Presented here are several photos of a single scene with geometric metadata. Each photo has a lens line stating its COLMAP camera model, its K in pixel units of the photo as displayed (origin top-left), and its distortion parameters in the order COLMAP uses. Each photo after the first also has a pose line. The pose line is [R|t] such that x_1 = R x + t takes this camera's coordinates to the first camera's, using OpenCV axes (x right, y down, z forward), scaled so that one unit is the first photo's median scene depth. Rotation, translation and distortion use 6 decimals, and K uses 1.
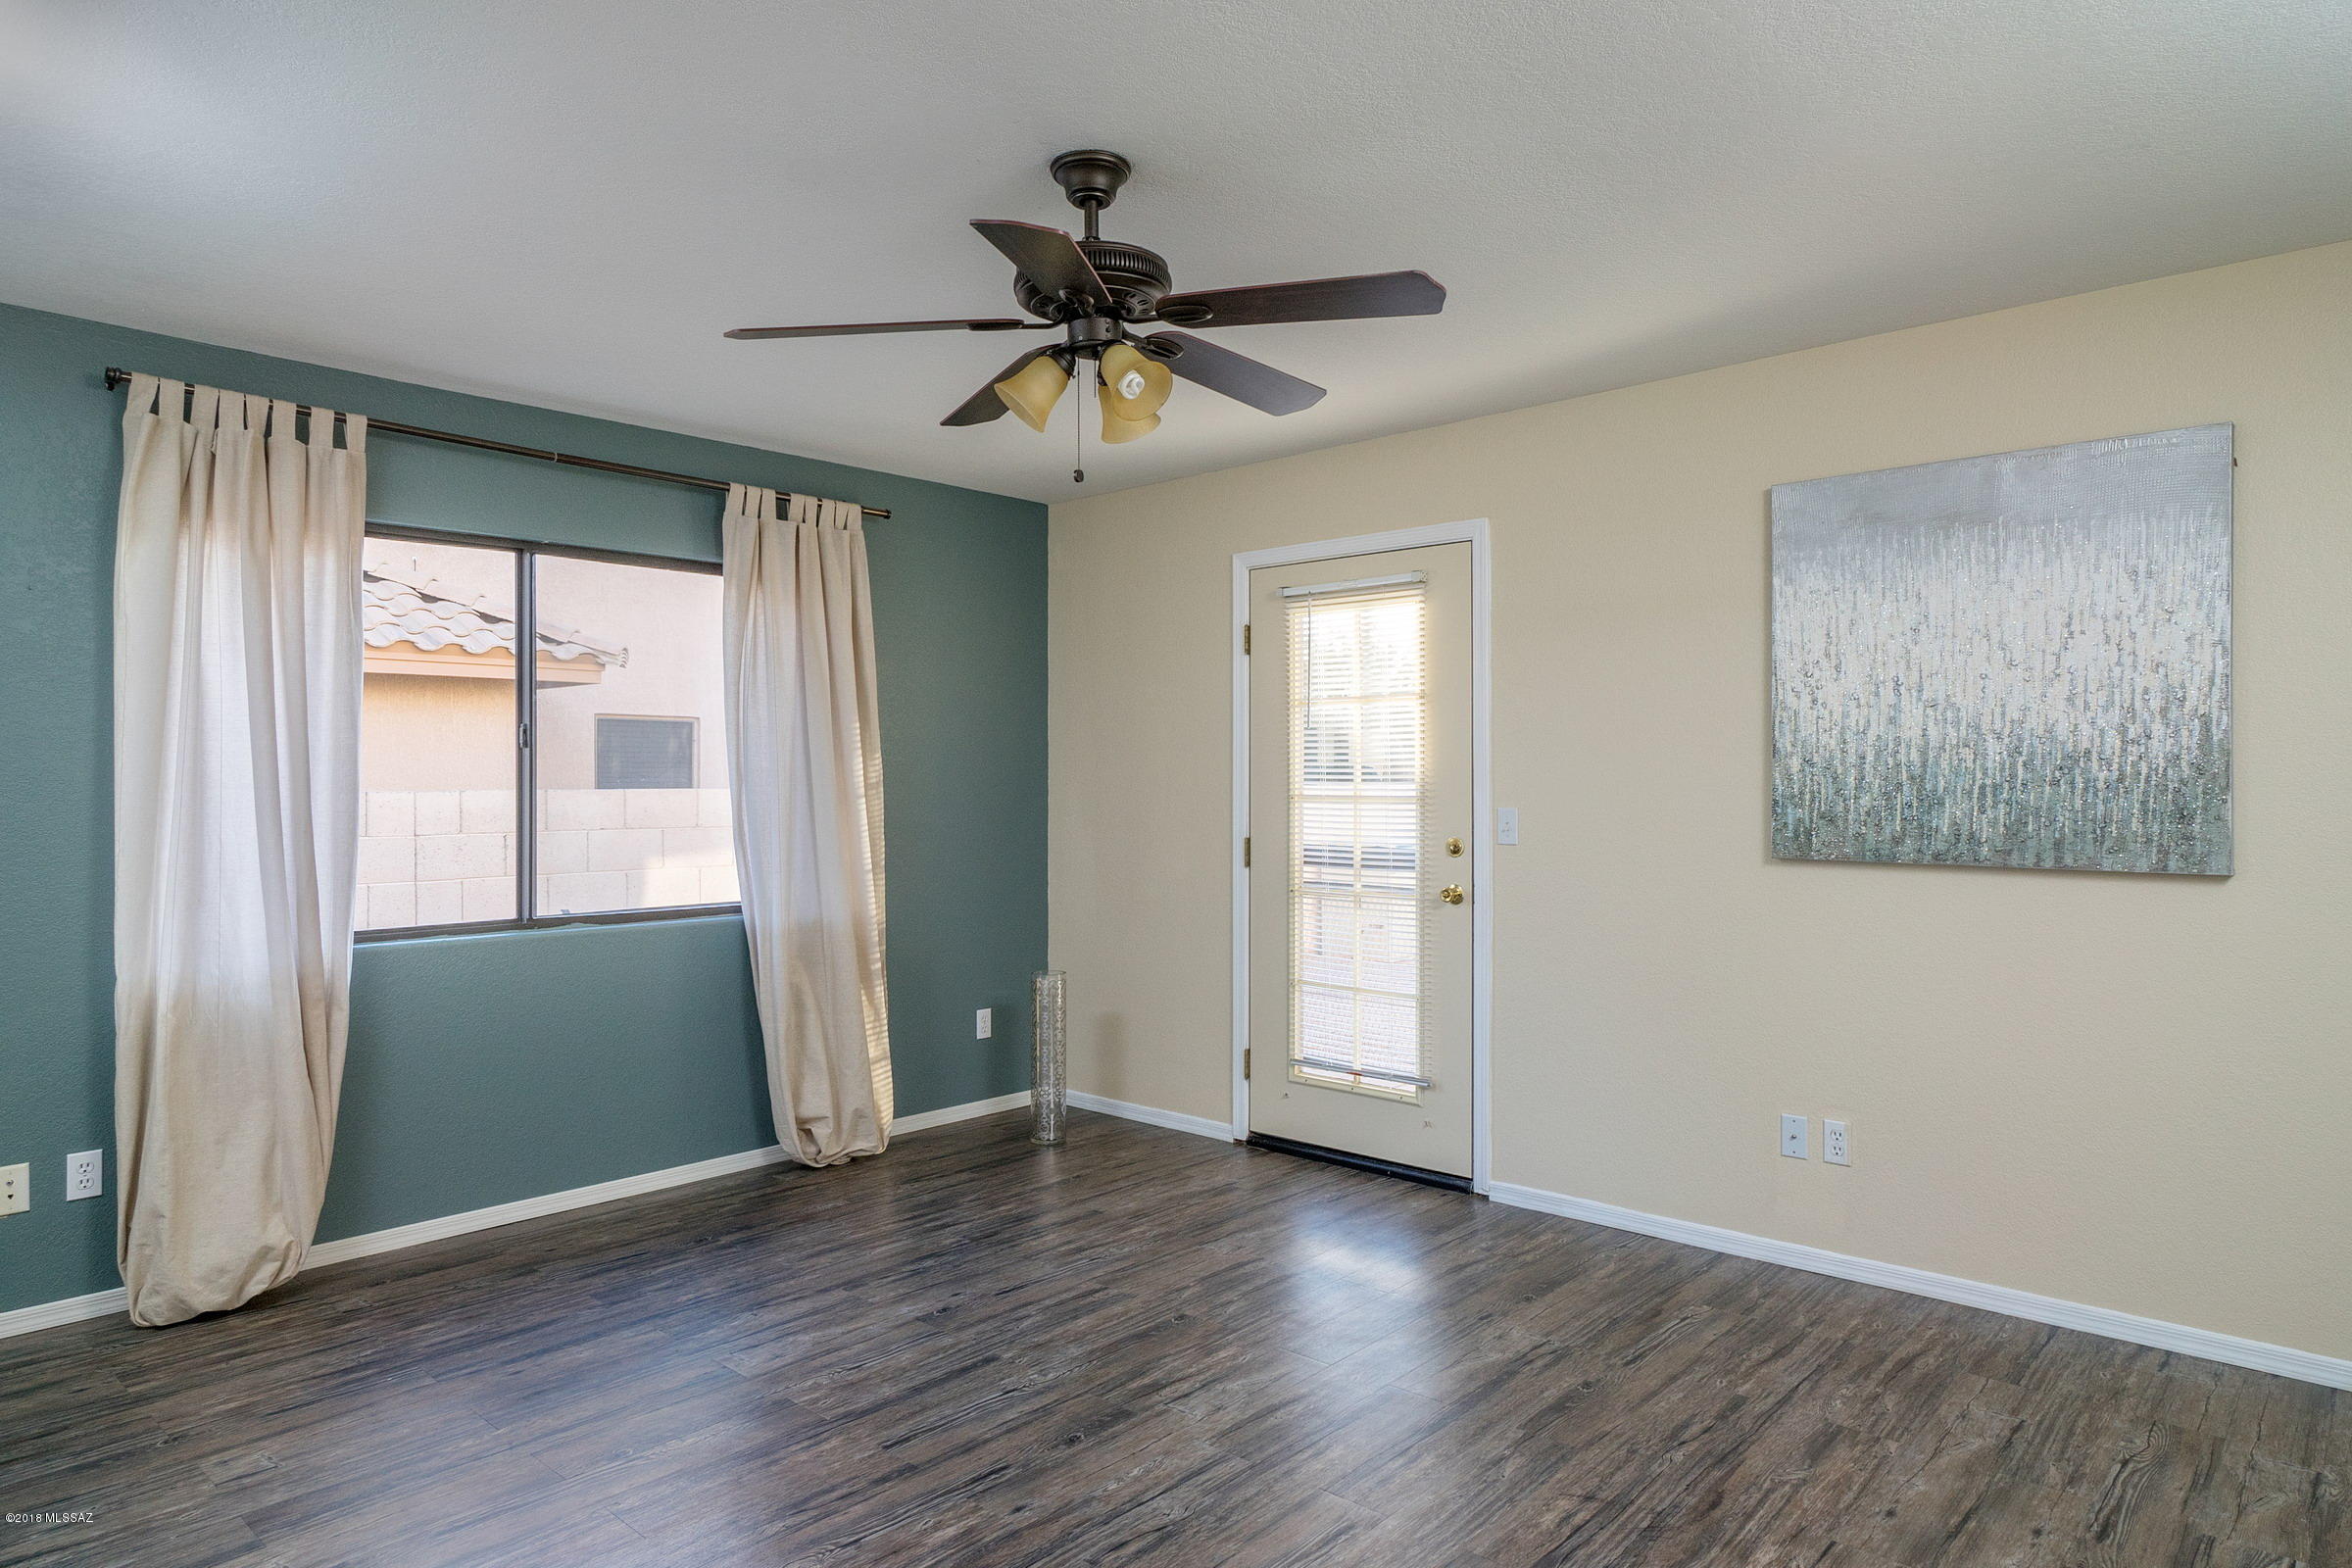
lens RADIAL K [[1418.5, 0, 1176.0], [0, 1418.5, 784.0], [0, 0, 1]] dist [-0.000690, -0.000293]
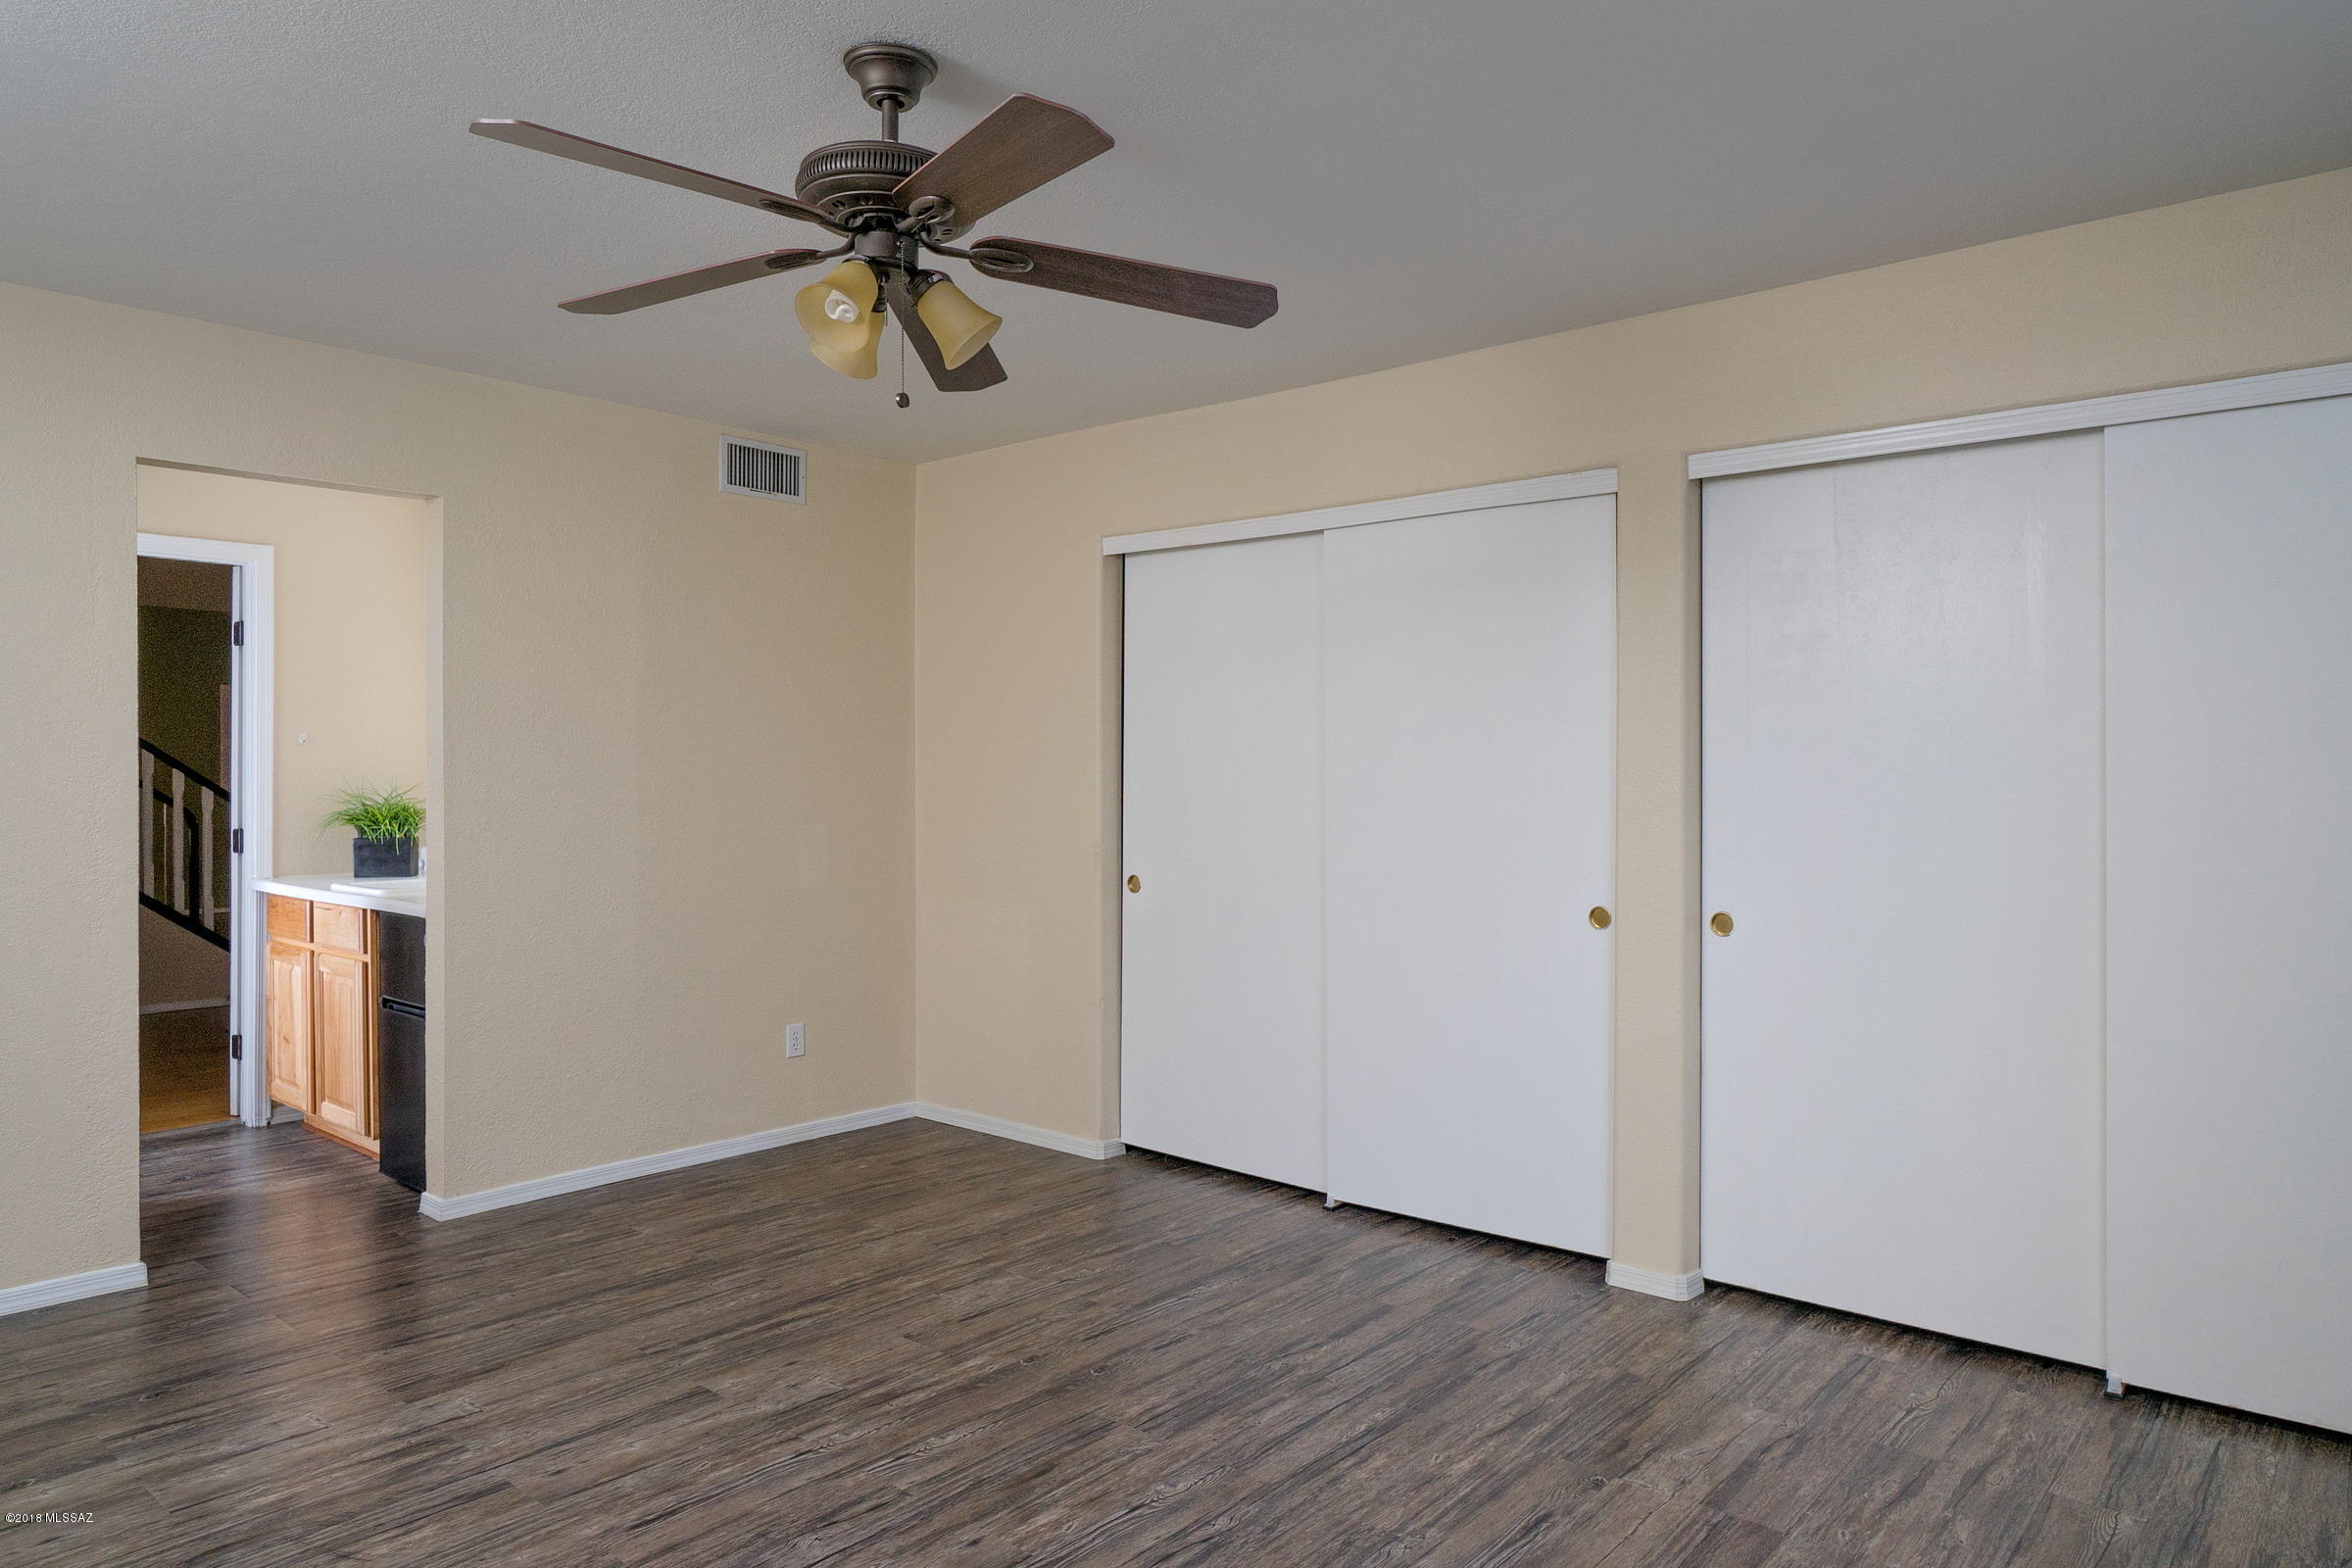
lens RADIAL K [[1491.3, 0, 1176.0], [0, 1491.3, 784.0], [0, 0, 1]] dist [0.001793, 0.000846]
pose [[-0.999487, -0.001541, -0.031993, -0.165547], [-0.001793, 0.999968, 0.007846, 0.000330], [0.031979, 0.007900, -0.999457, 1.553176]]
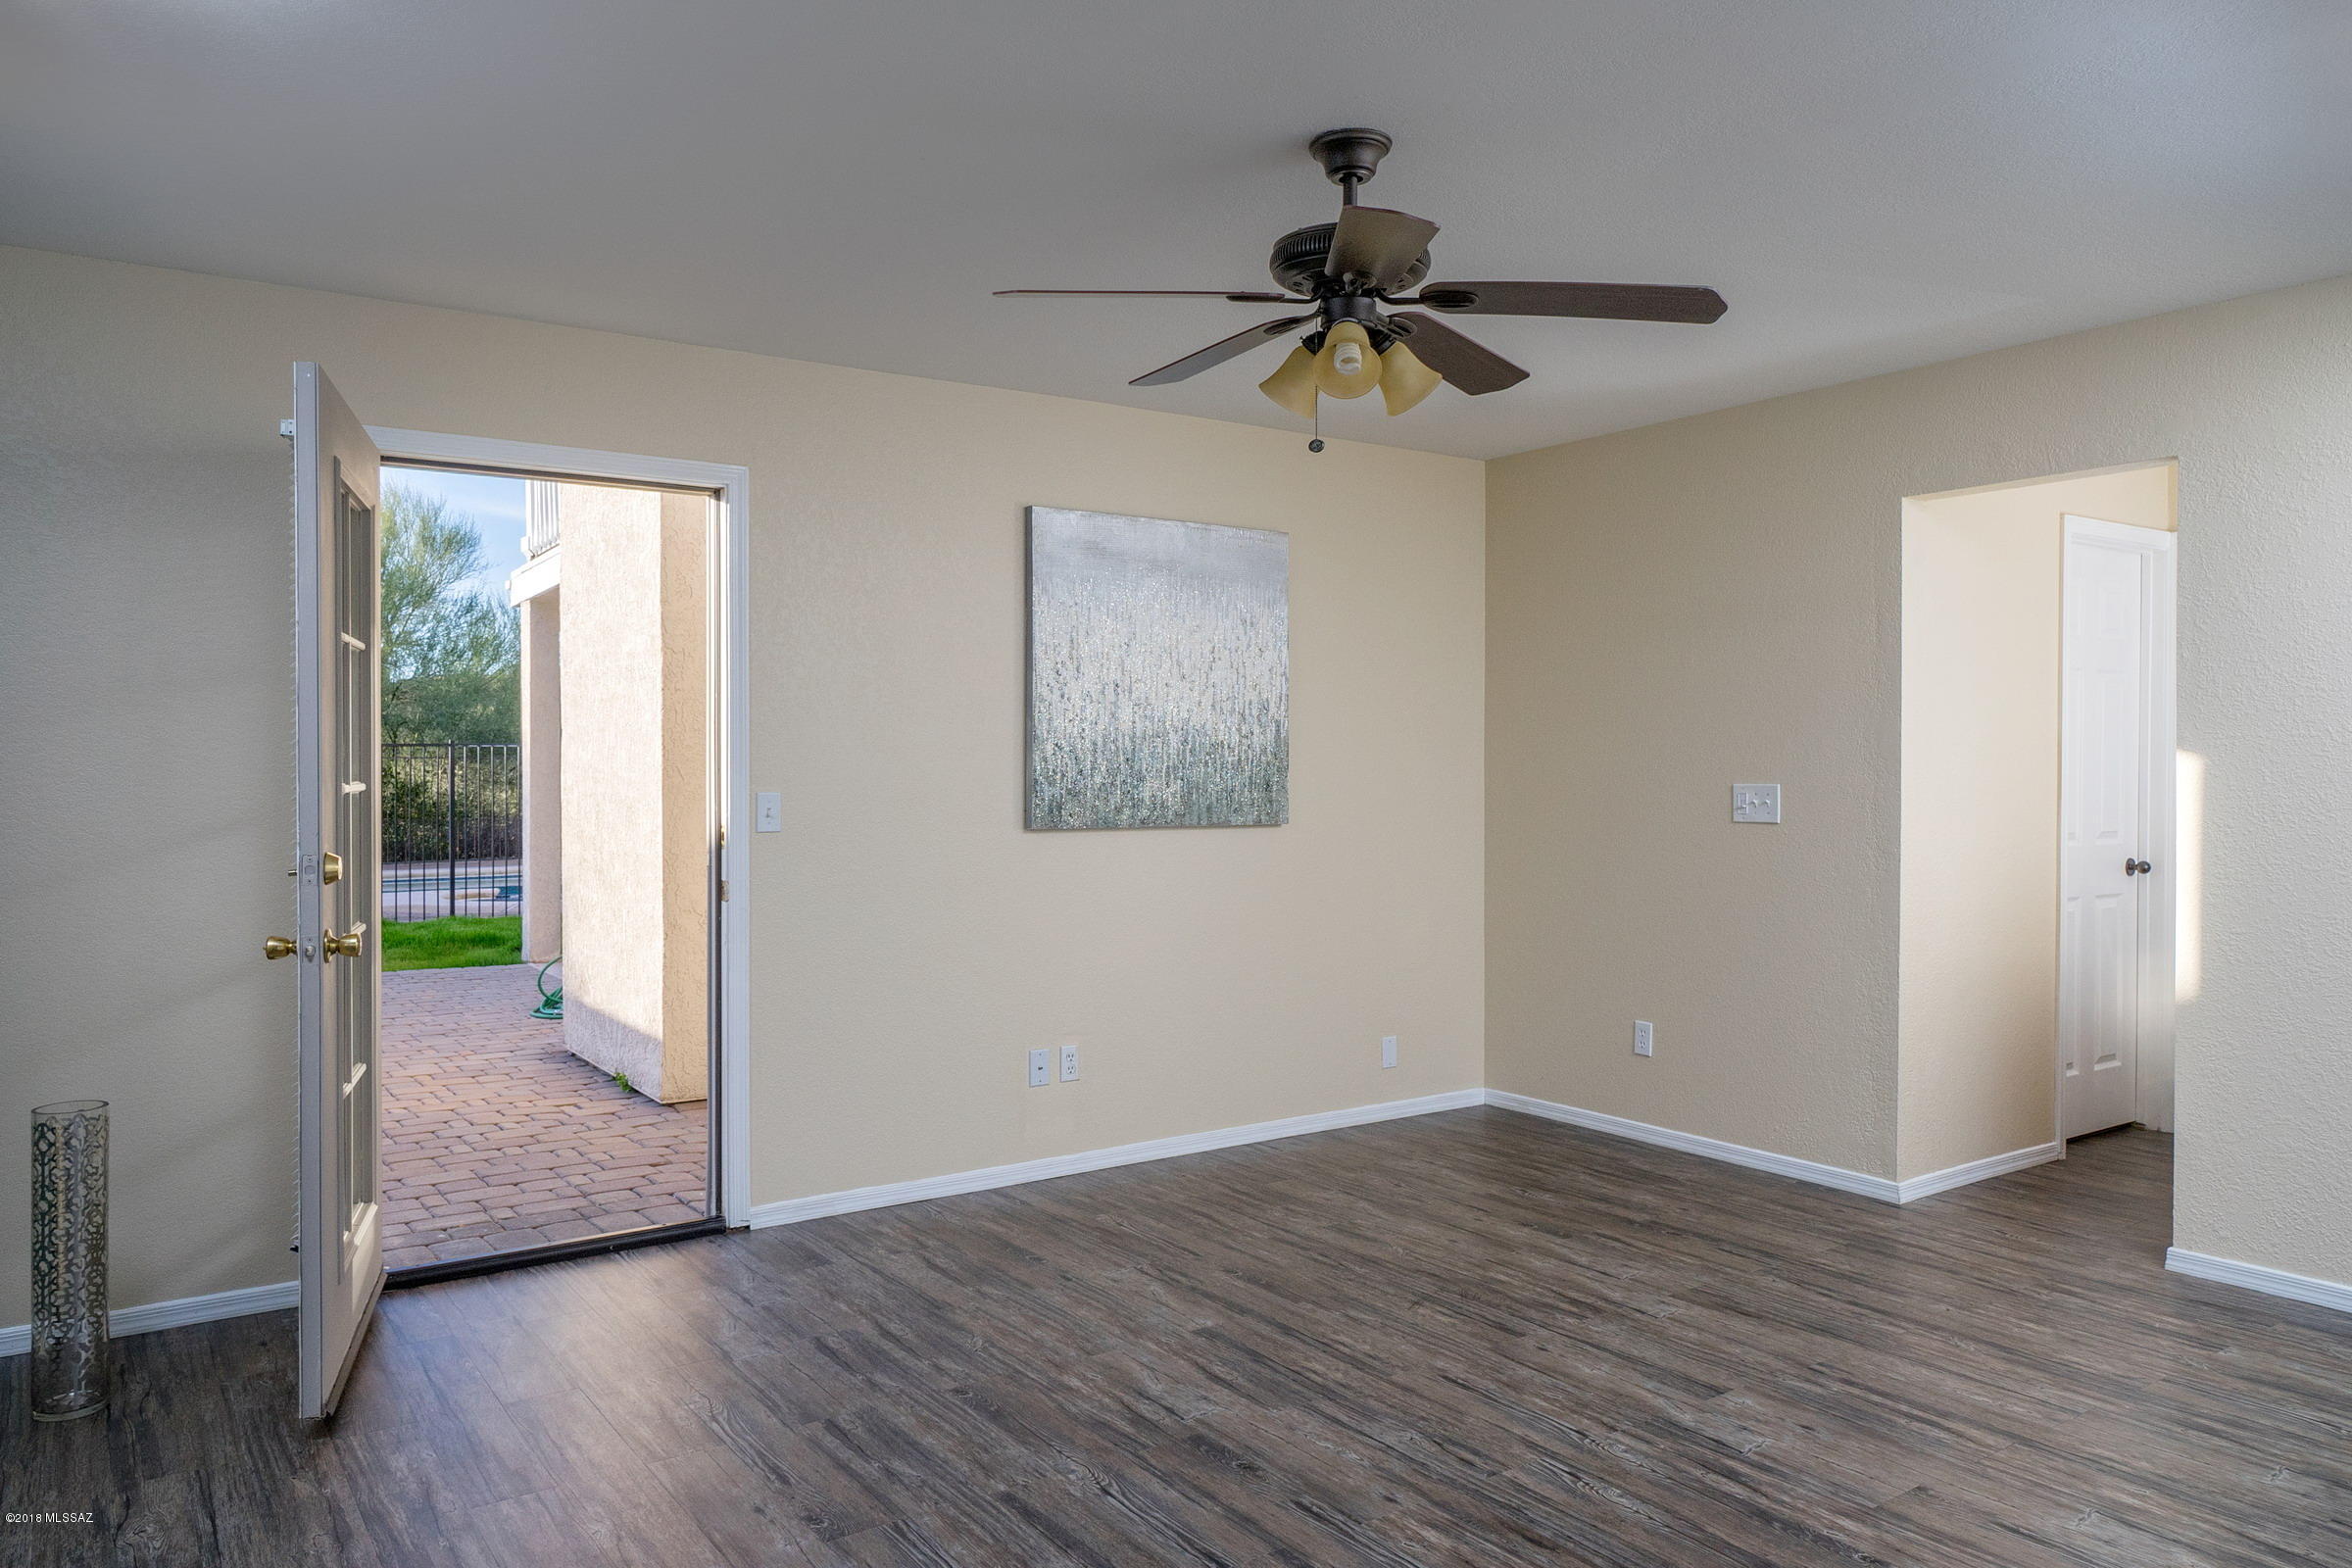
lens RADIAL K [[1594.0, 0, 1176.0], [0, 1594.0, 784.0], [0, 0, 1]] dist [0.000740, -0.000974]
pose [[0.217841, -0.010541, 0.975927, -0.951792], [0.000793, 0.999943, 0.010623, 0.001818], [-0.975984, -0.001540, 0.217837, 0.706498]]
